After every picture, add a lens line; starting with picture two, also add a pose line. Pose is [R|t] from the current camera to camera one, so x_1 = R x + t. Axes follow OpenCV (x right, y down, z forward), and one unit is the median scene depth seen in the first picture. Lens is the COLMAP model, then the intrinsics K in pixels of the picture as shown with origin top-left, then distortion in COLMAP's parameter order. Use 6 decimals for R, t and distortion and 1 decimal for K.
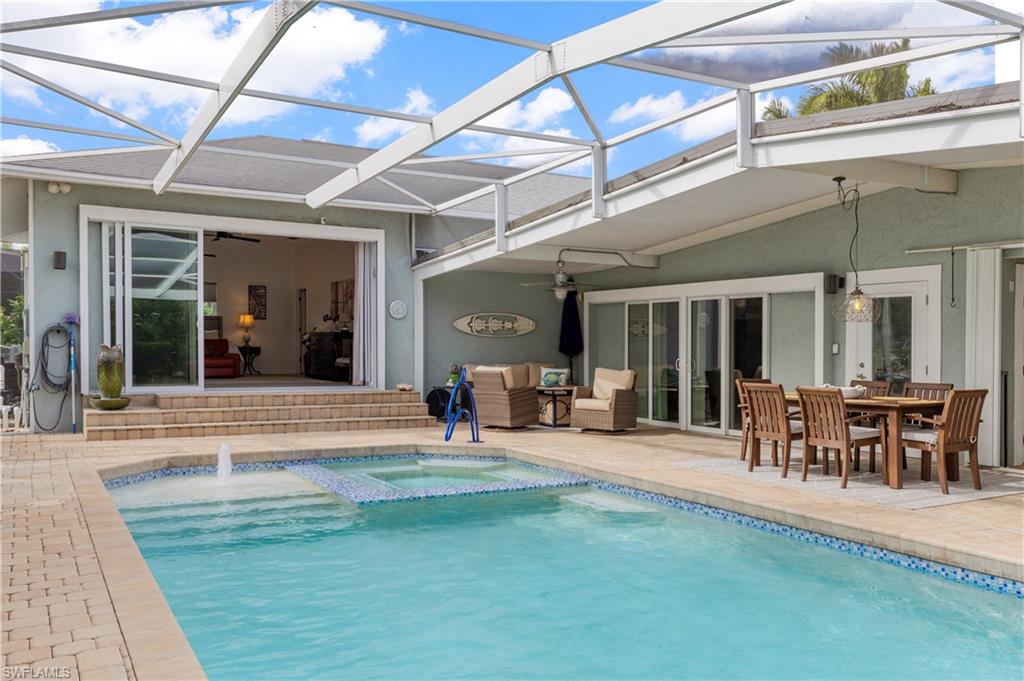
lens RADIAL K [[868.0, 0, 511.8], [0, 868.0, 345.4], [0, 0, 1]] dist [0.049388, 0.003493]
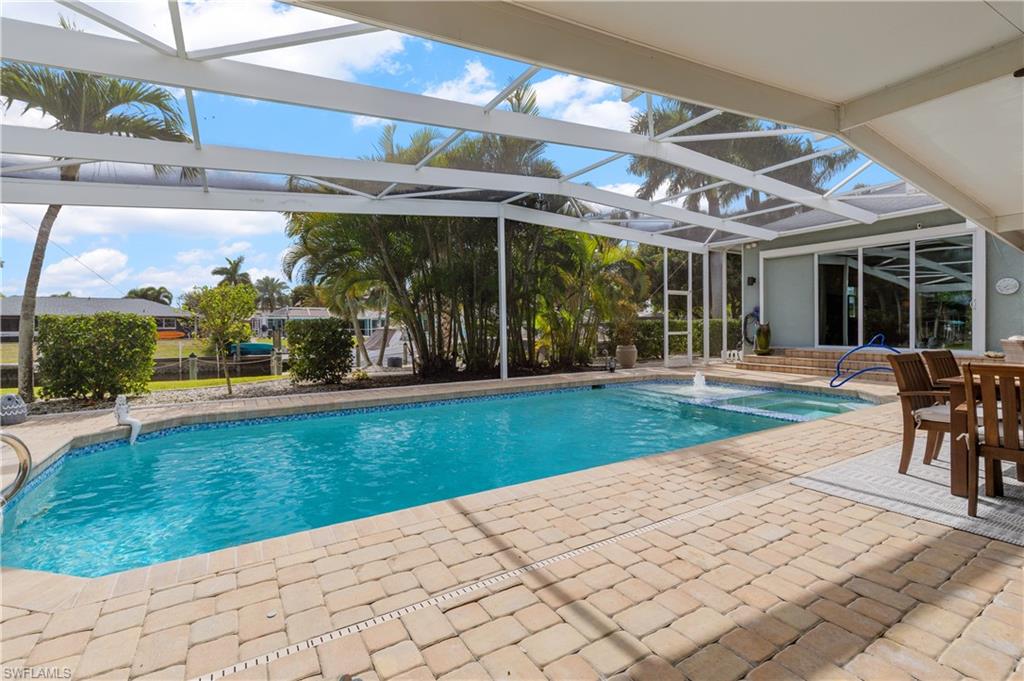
lens RADIAL K [[464.6, 0, 511.8], [0, 464.6, 331.6], [0, 0, 1]] dist [0.004205, -0.000040]
pose [[0.036987, 0.003651, -0.999309, 0.569302], [0.007741, 0.999962, 0.003940, 0.013319], [0.999286, -0.007882, 0.036957, 0.418999]]
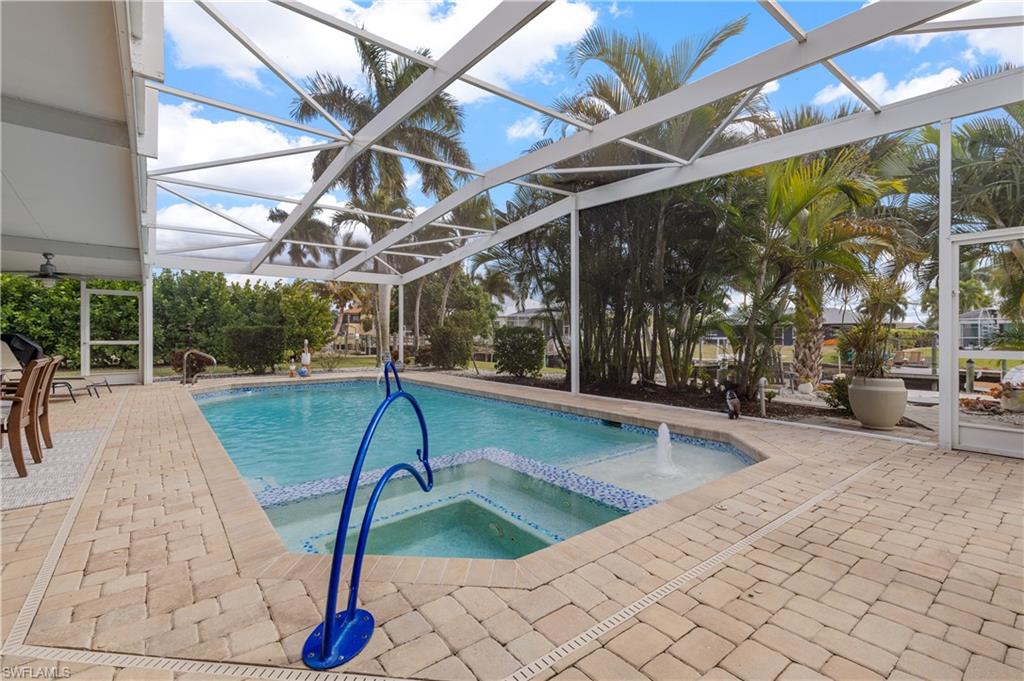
lens RADIAL K [[464.6, 0, 514.5], [0, 464.6, 337.7], [0, 0, 1]] dist [0.004205, -0.000040]
pose [[-0.988106, -0.009409, -0.153484, -0.068013], [-0.009845, 0.999949, 0.002080, 0.013494], [0.153456, 0.003566, -0.988149, 1.159076]]
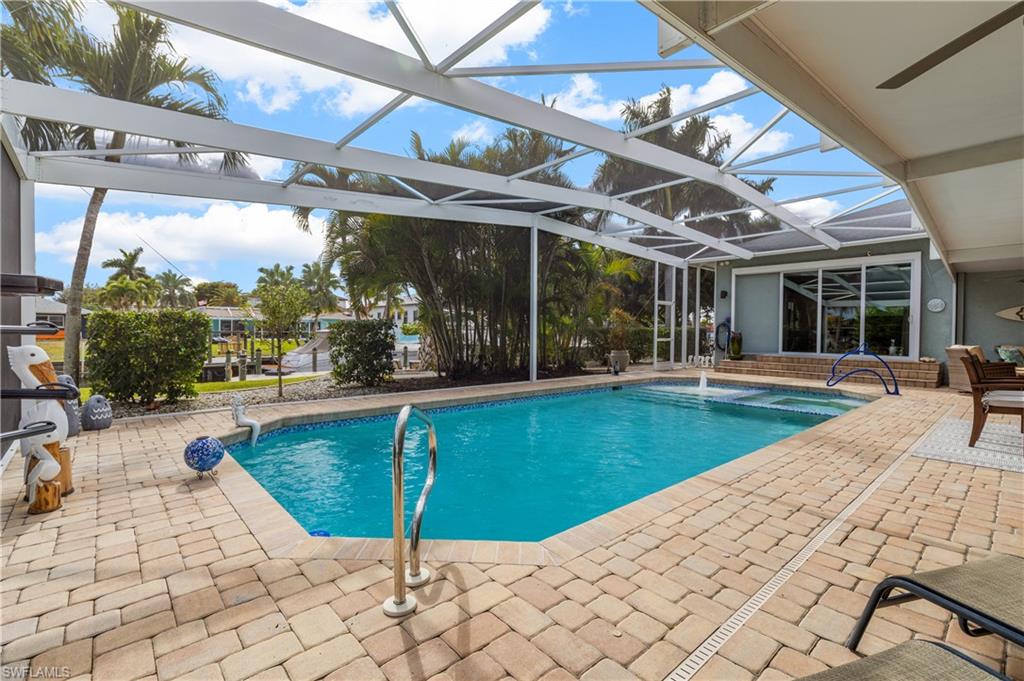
lens RADIAL K [[464.6, 0, 510.2], [0, 464.6, 342.3], [0, 0, 1]] dist [0.004205, -0.000040]
pose [[0.213540, 0.016209, -0.976800, 0.583695], [-0.007060, 0.999862, 0.015048, 0.015345], [0.976909, 0.003683, 0.213625, 0.199529]]
